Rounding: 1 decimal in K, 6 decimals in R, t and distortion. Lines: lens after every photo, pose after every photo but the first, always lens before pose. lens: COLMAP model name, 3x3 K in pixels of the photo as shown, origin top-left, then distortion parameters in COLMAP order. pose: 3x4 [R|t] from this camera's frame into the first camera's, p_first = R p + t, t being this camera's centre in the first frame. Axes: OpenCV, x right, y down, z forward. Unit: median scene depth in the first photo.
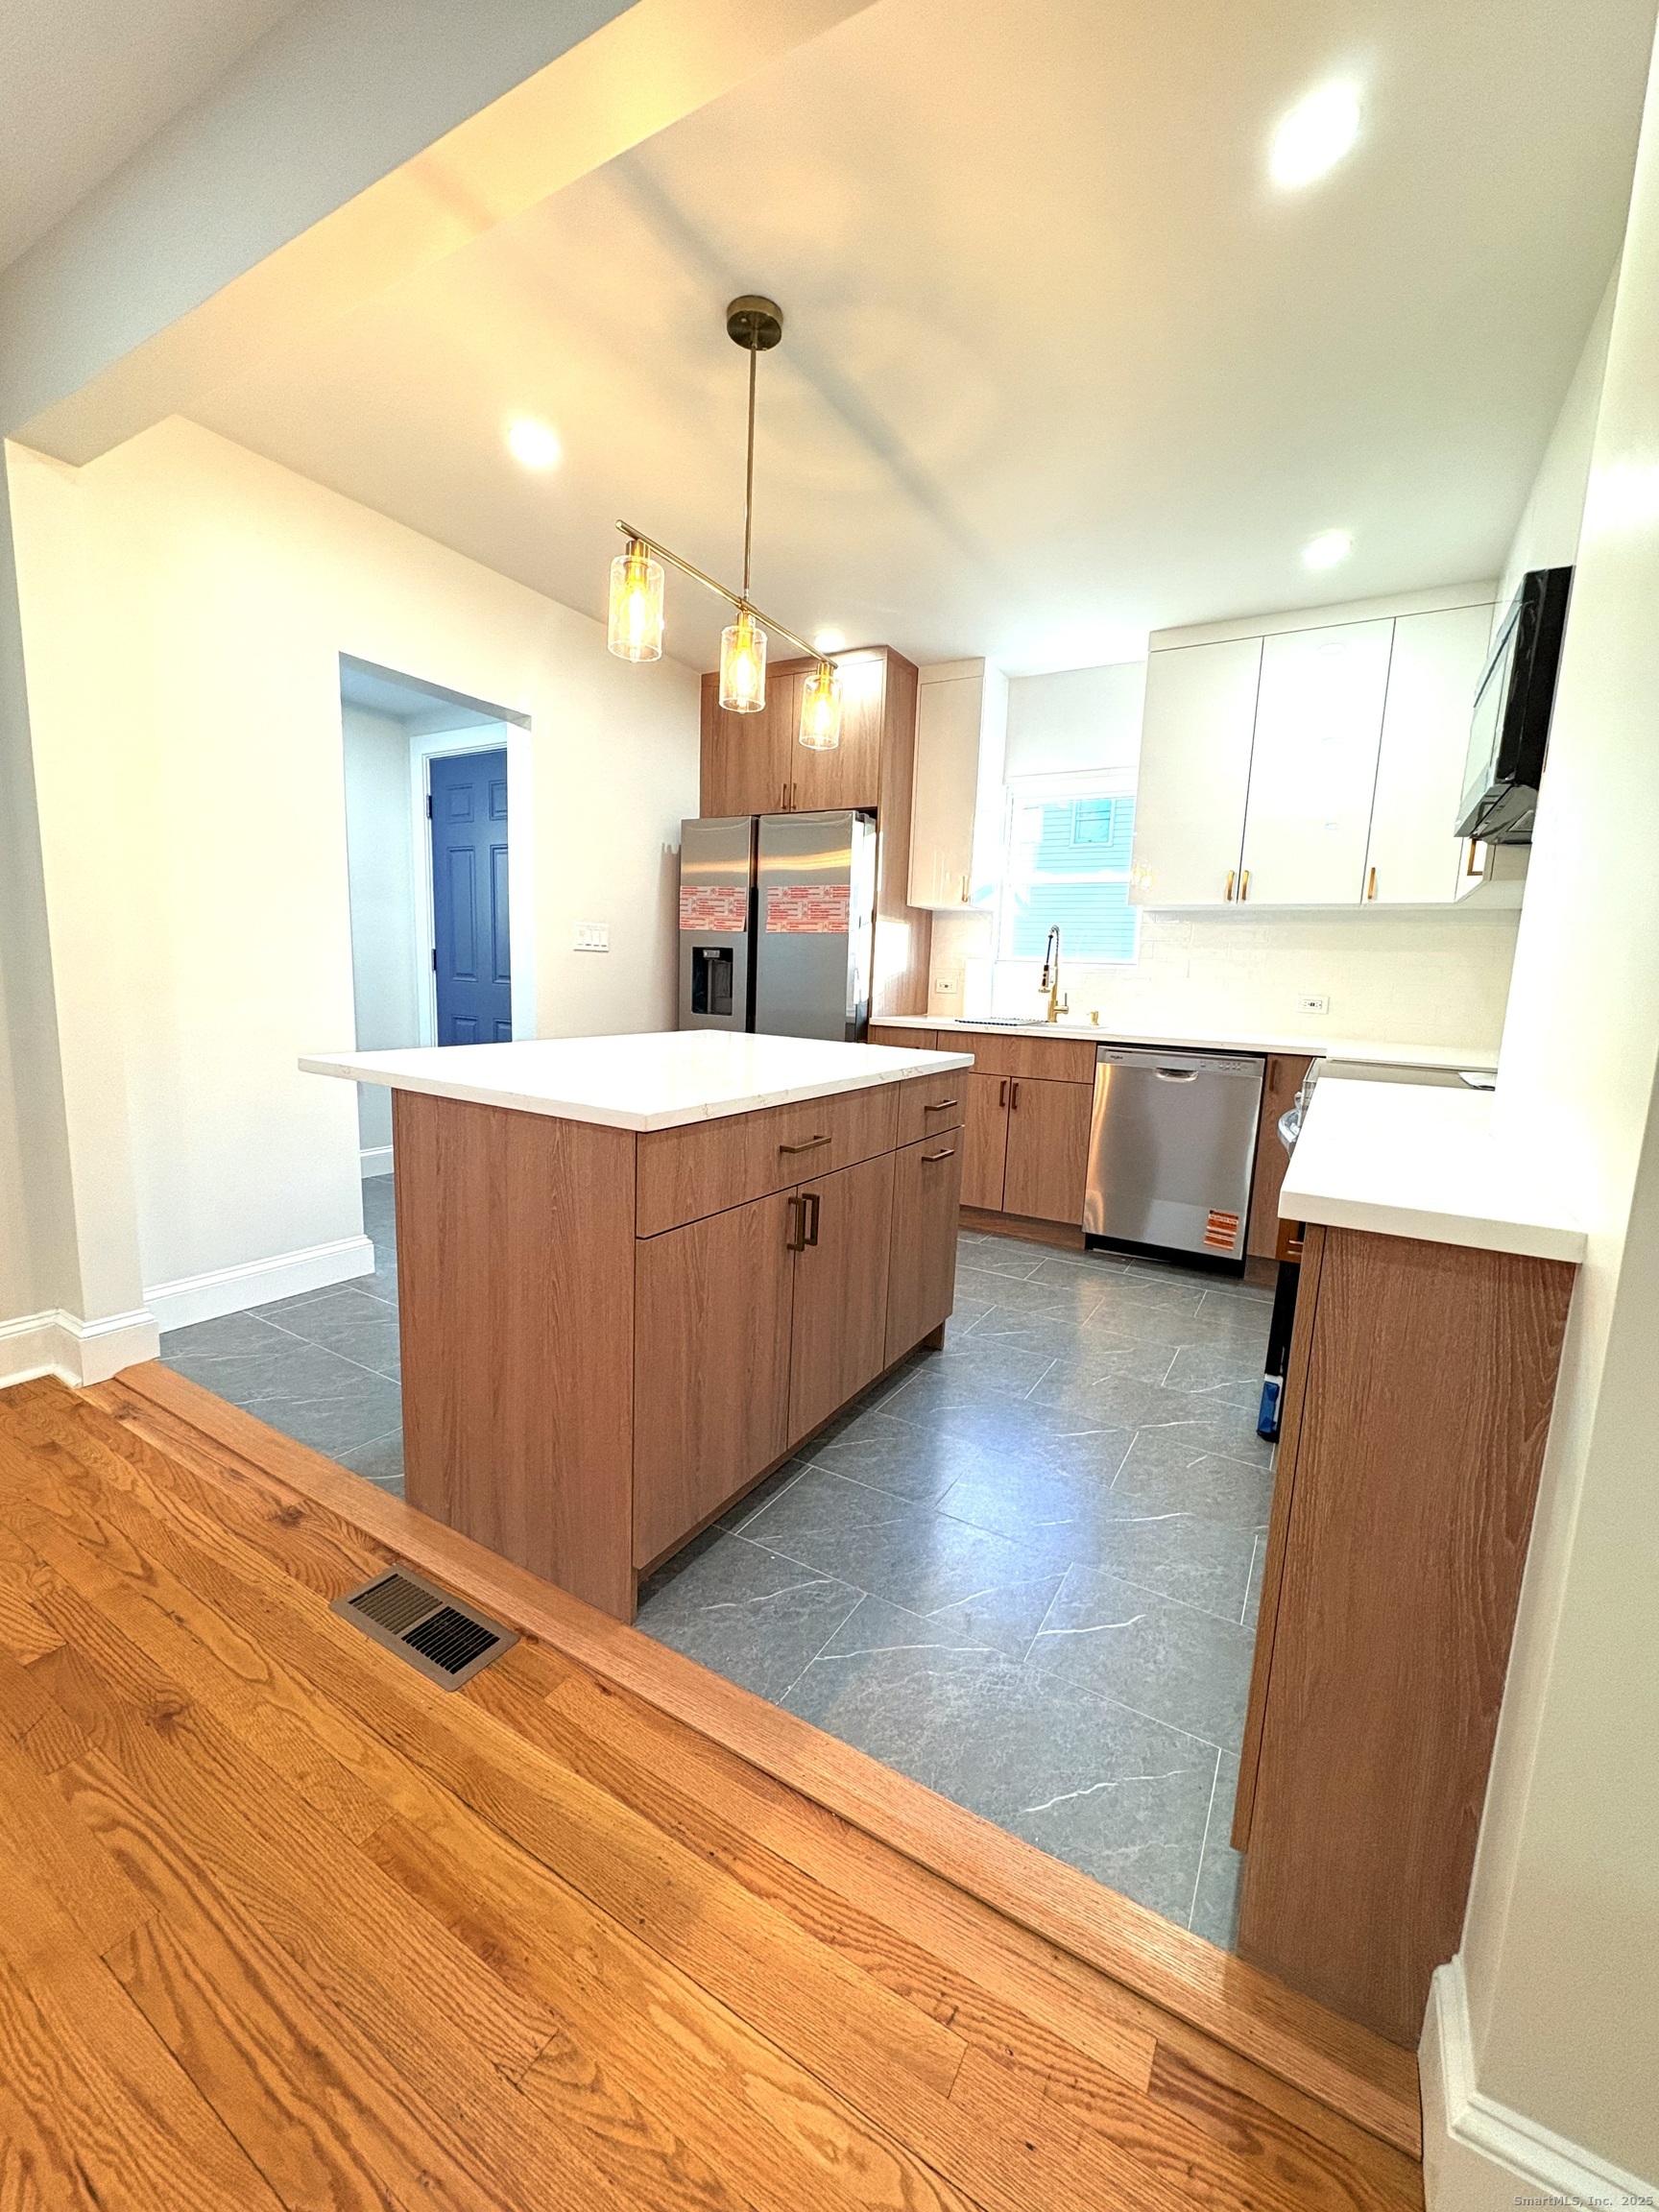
lens RADIAL K [[879.1, 0, 824.6], [0, 879.1, 1100.6], [0, 0, 1]] dist [-0.000894, 0.000279]
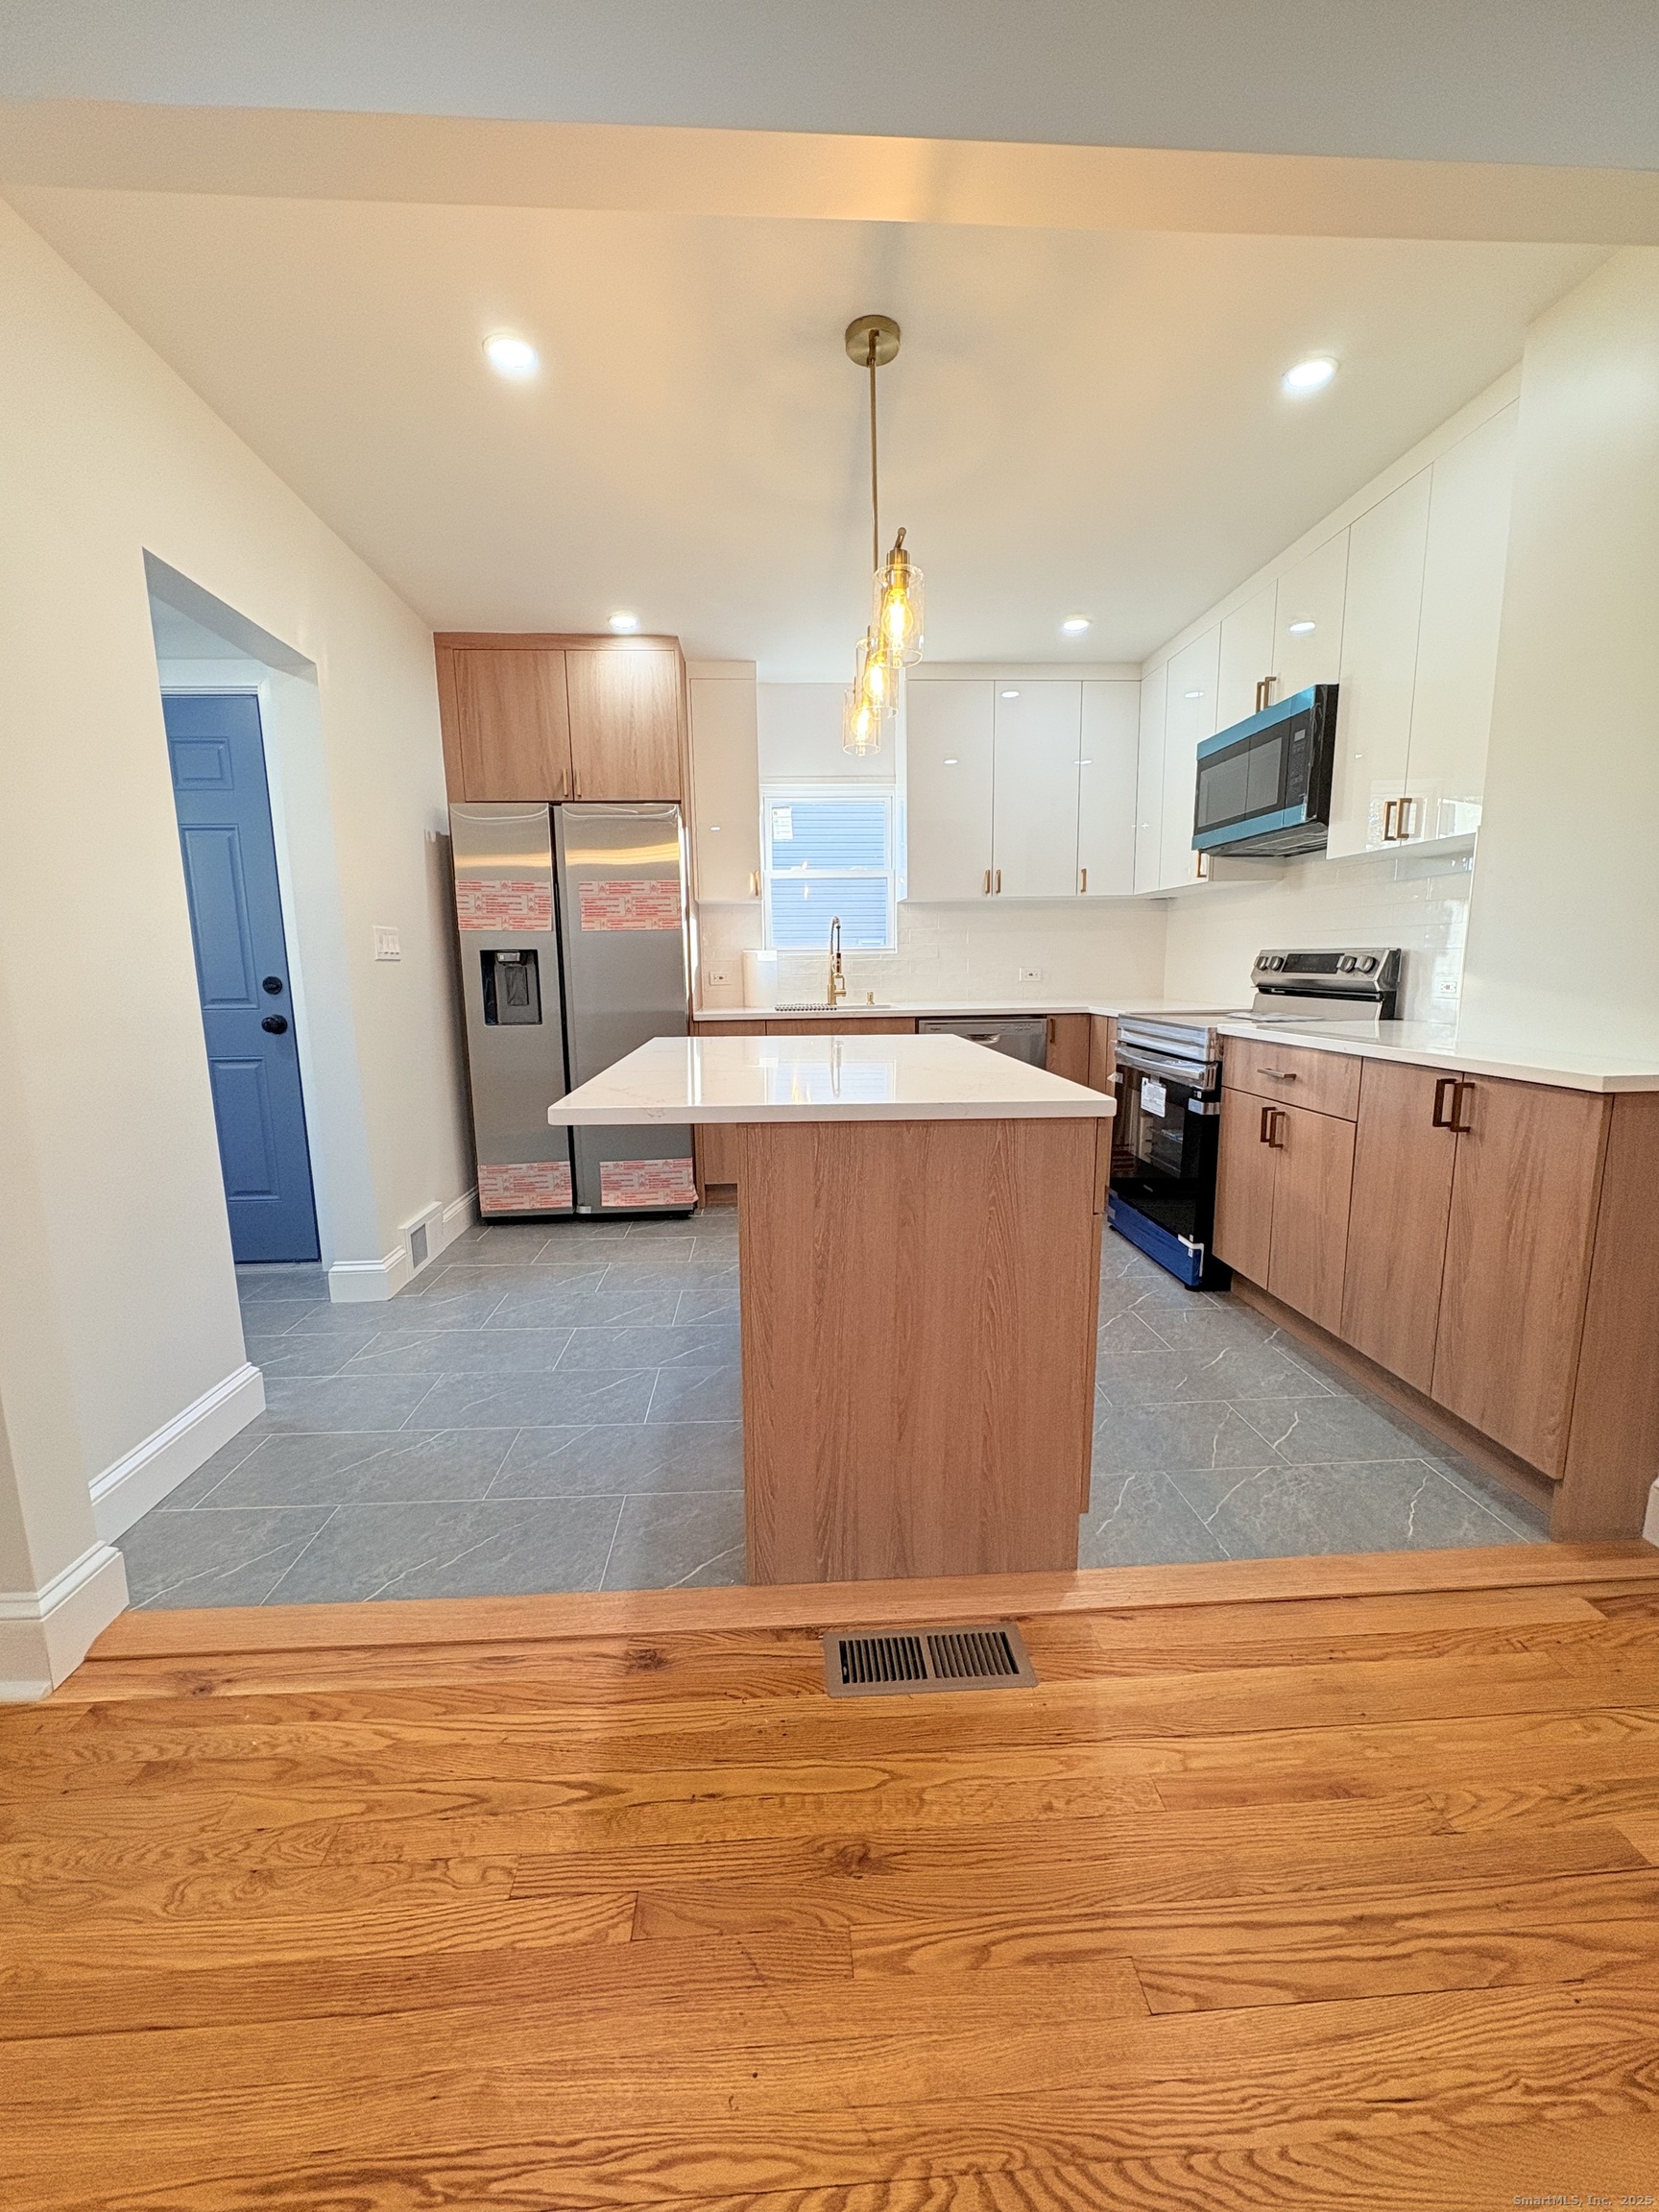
lens RADIAL K [[879.1, 0, 823.9], [0, 879.1, 1104.3], [0, 0, 1]] dist [-0.000894, 0.000279]
pose [[0.824843, -0.138201, 0.548211, -0.609551], [0.128278, 0.990122, 0.056596, -0.048873], [-0.550617, 0.023640, 0.834423, 0.147612]]
